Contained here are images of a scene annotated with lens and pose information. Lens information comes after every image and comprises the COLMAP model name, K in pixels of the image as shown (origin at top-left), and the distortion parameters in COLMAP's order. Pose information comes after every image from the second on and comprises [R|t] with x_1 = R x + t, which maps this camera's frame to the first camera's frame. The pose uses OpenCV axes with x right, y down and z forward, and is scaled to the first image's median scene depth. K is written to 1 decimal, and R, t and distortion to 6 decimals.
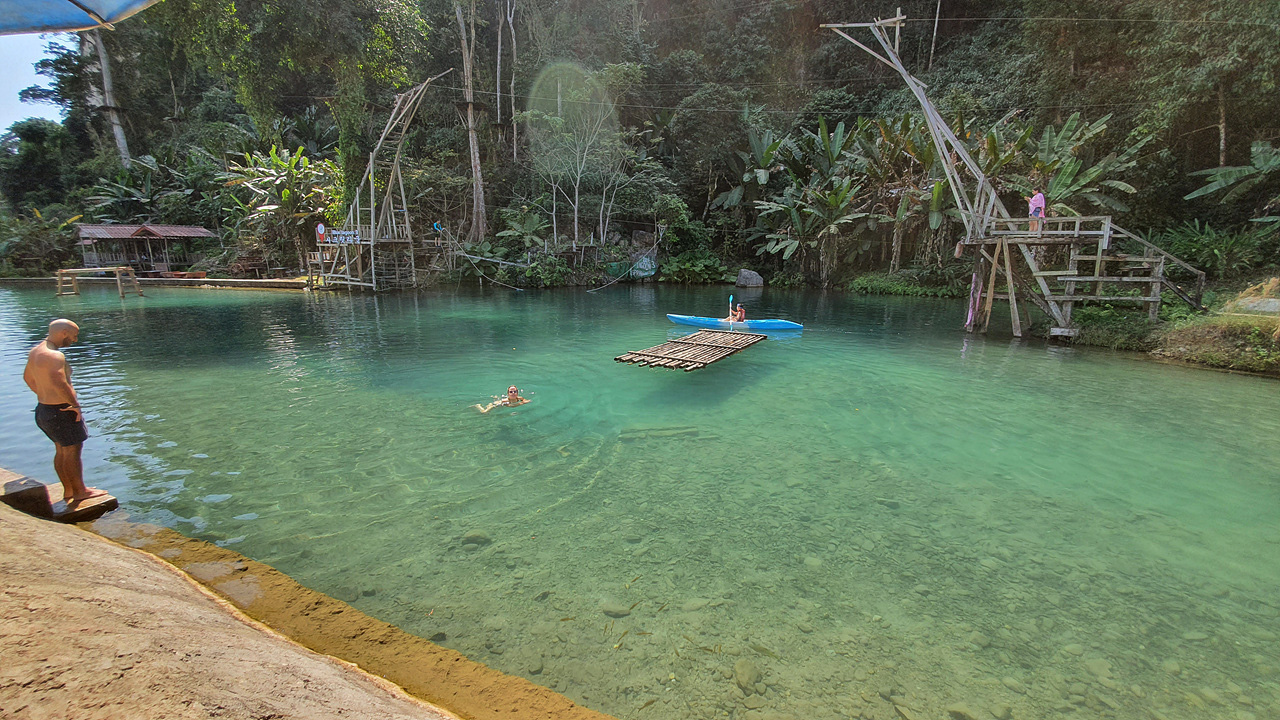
lens RADIAL K [[506.6, 0, 648.6], [0, 506.6, 352.2], [0, 0, 1]] dist [-0.014546, -0.002141]
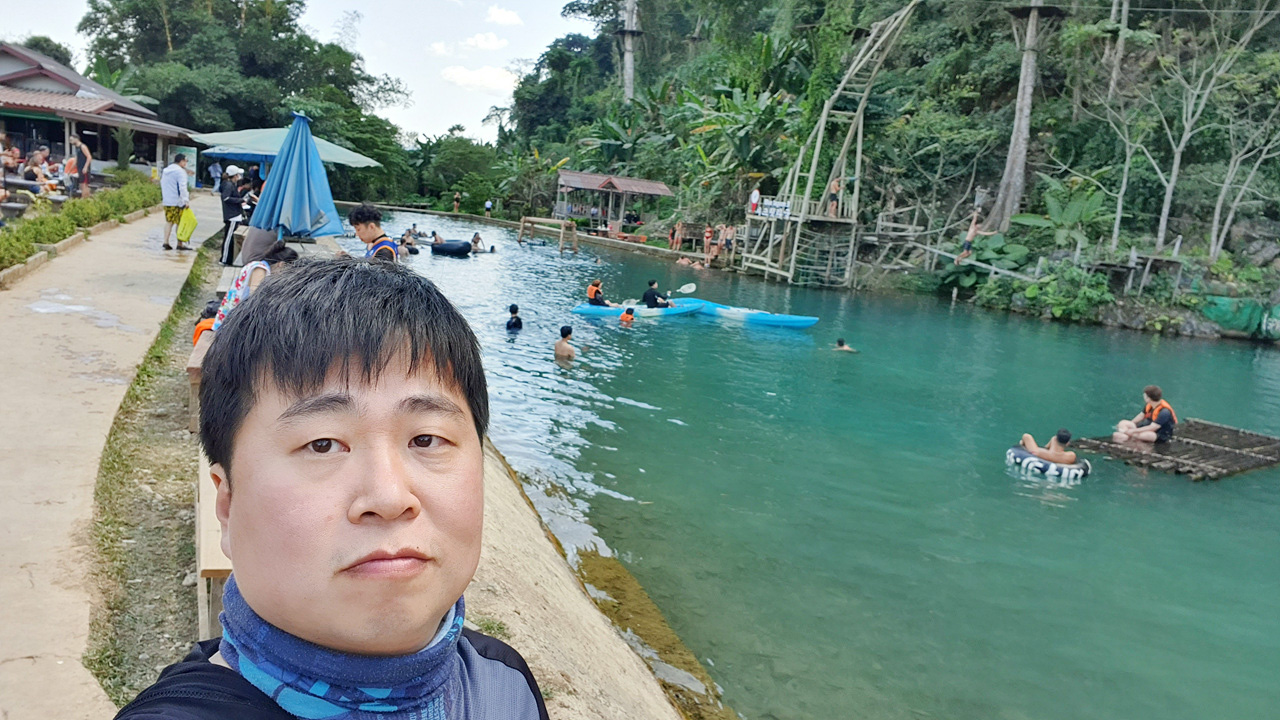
lens RADIAL K [[910.4, 0, 586.3], [0, 910.4, 384.5], [0, 0, 1]] dist [0.043315, -0.069638]
pose [[0.661178, 0.212787, -0.719421, 0.192580], [-0.241795, 0.968204, 0.064151, 0.006358], [0.710197, 0.131537, 0.691606, -0.094205]]
